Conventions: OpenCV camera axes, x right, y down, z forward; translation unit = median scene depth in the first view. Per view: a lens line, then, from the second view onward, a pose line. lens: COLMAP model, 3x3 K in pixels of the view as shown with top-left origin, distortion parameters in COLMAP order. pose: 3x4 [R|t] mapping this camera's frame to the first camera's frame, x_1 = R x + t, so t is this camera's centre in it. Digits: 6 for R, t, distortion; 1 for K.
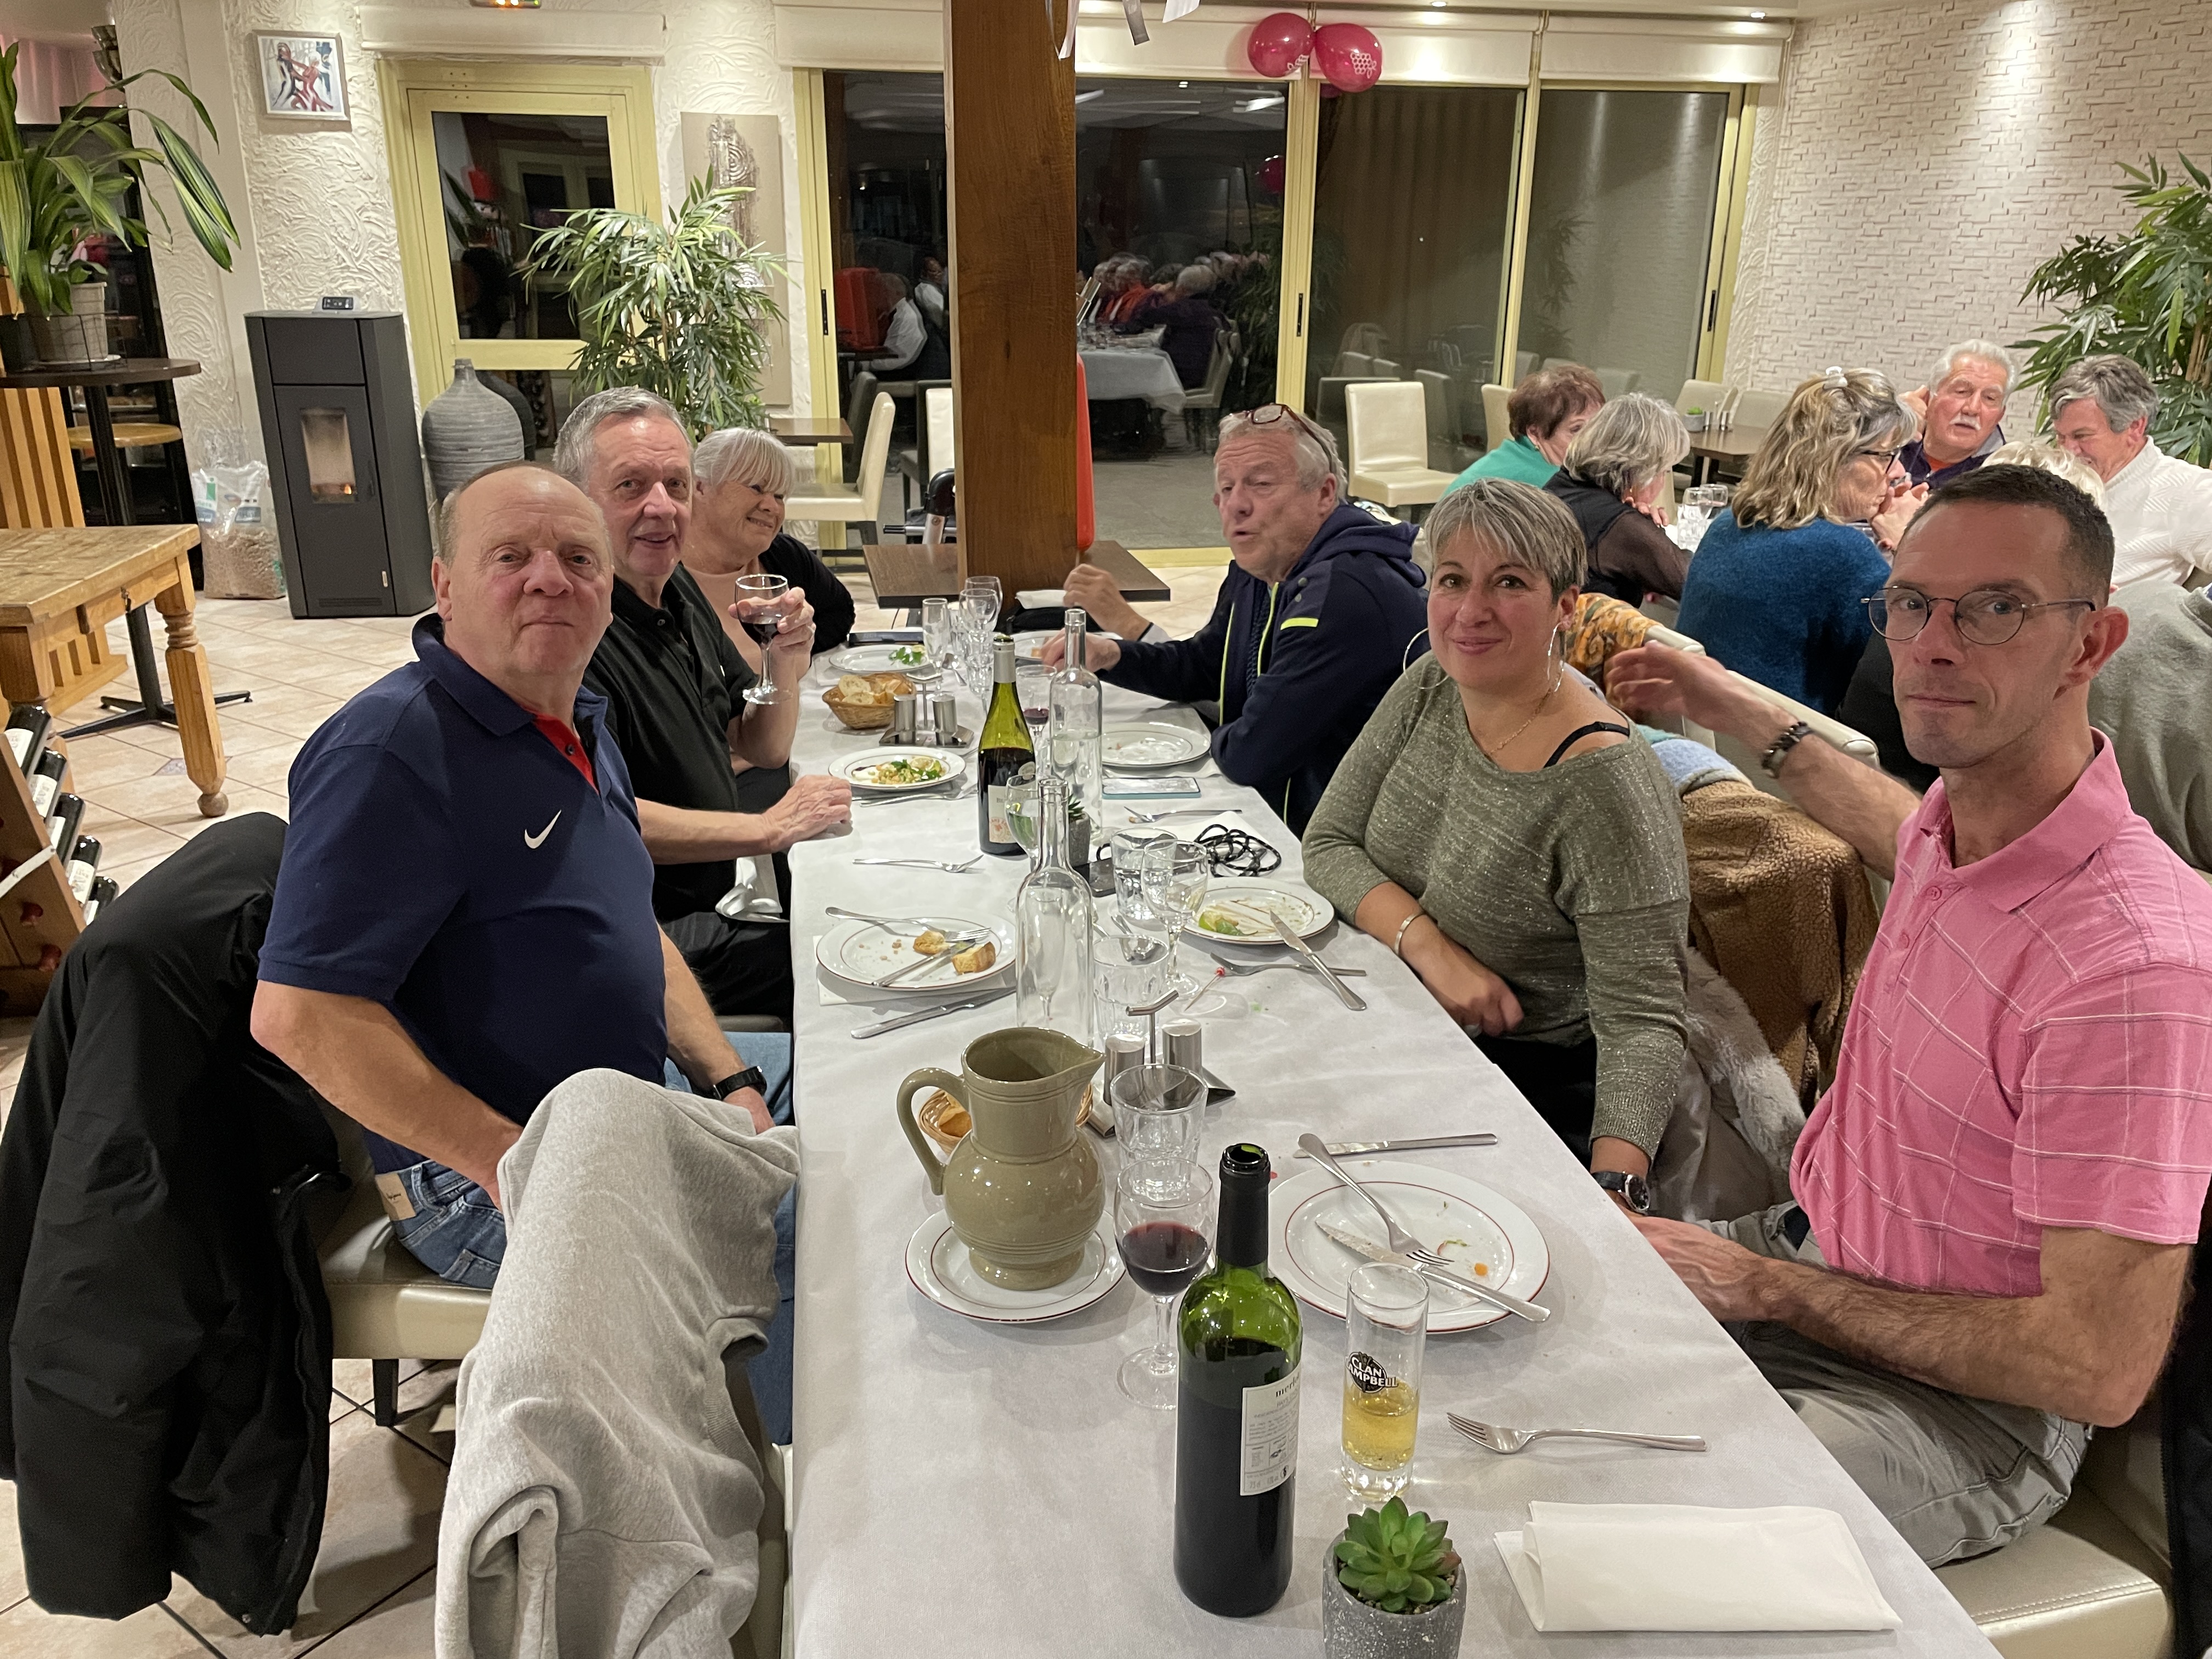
lens RADIAL K [[1699.4, 0, 1157.6], [0, 1699.4, 773.8], [0, 0, 1]] dist [0.078882, -0.111583]
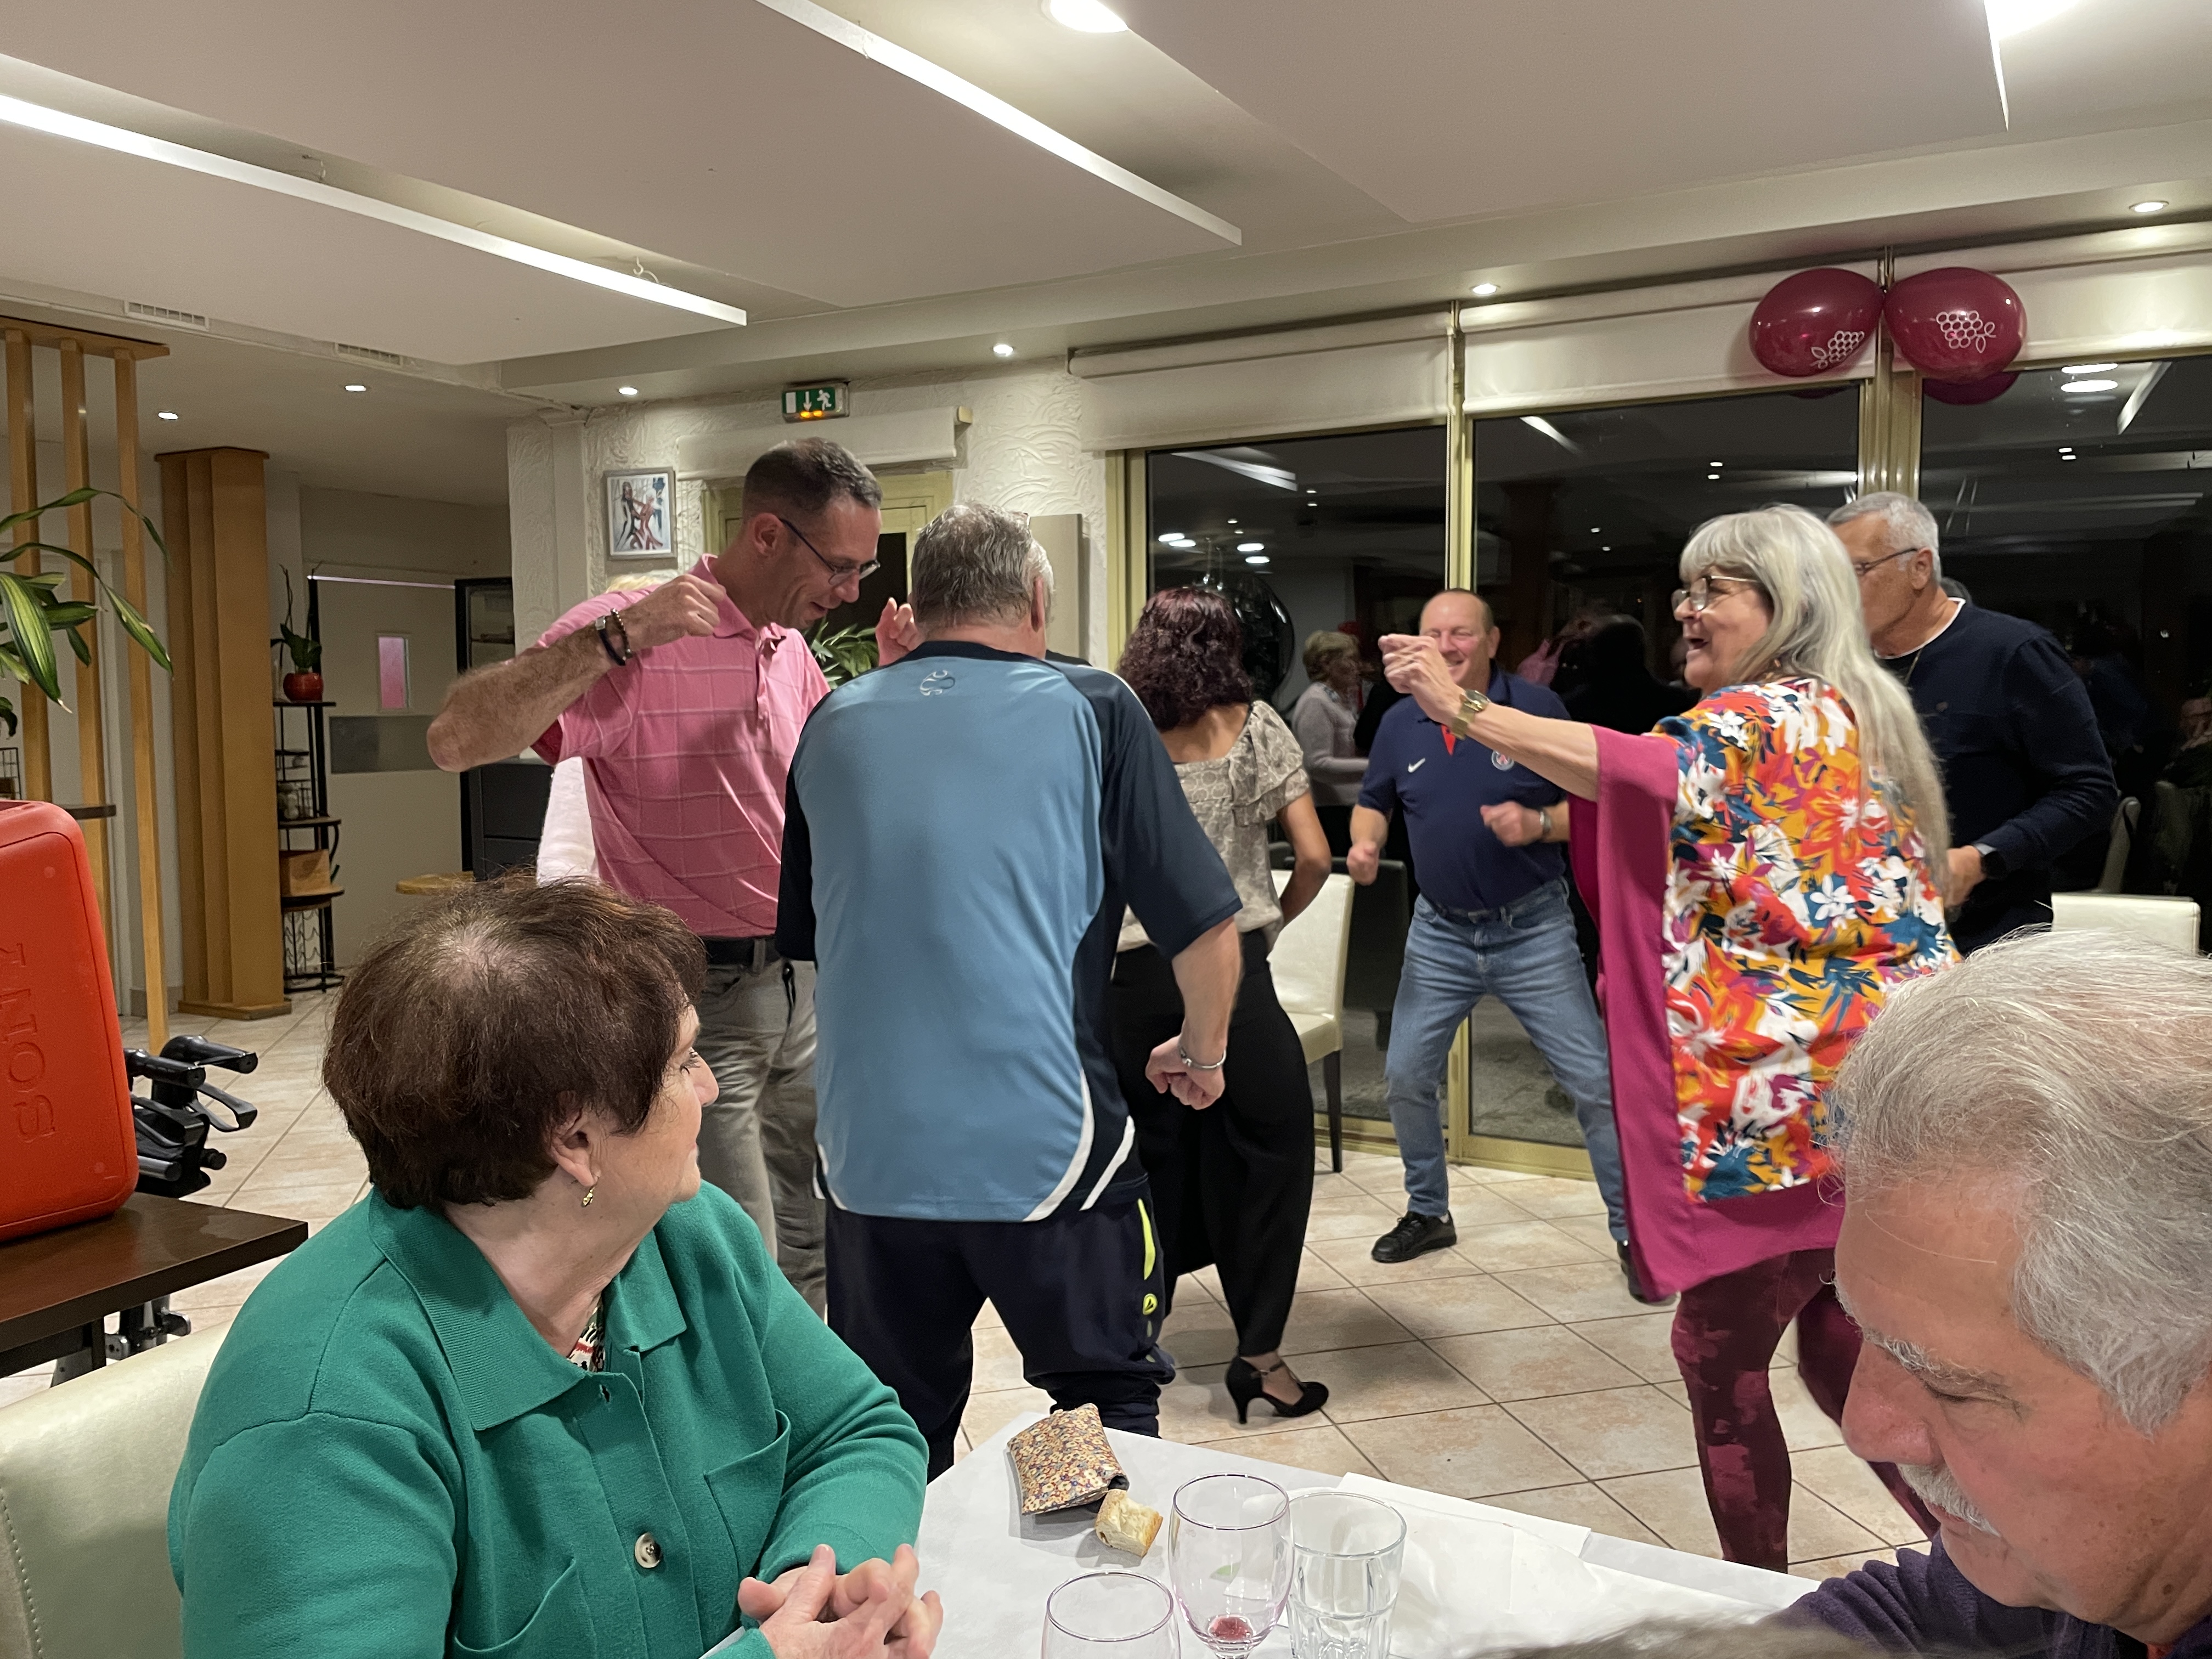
lens RADIAL K [[1699.4, 0, 1110.2], [0, 1699.4, 819.7], [0, 0, 1]] dist [0.078882, -0.111583]
pose [[0.759271, 0.030491, -0.650060, 0.299777], [-0.174008, 0.972044, -0.157647, -0.140629], [0.627080, 0.232812, 0.743350, 0.501956]]
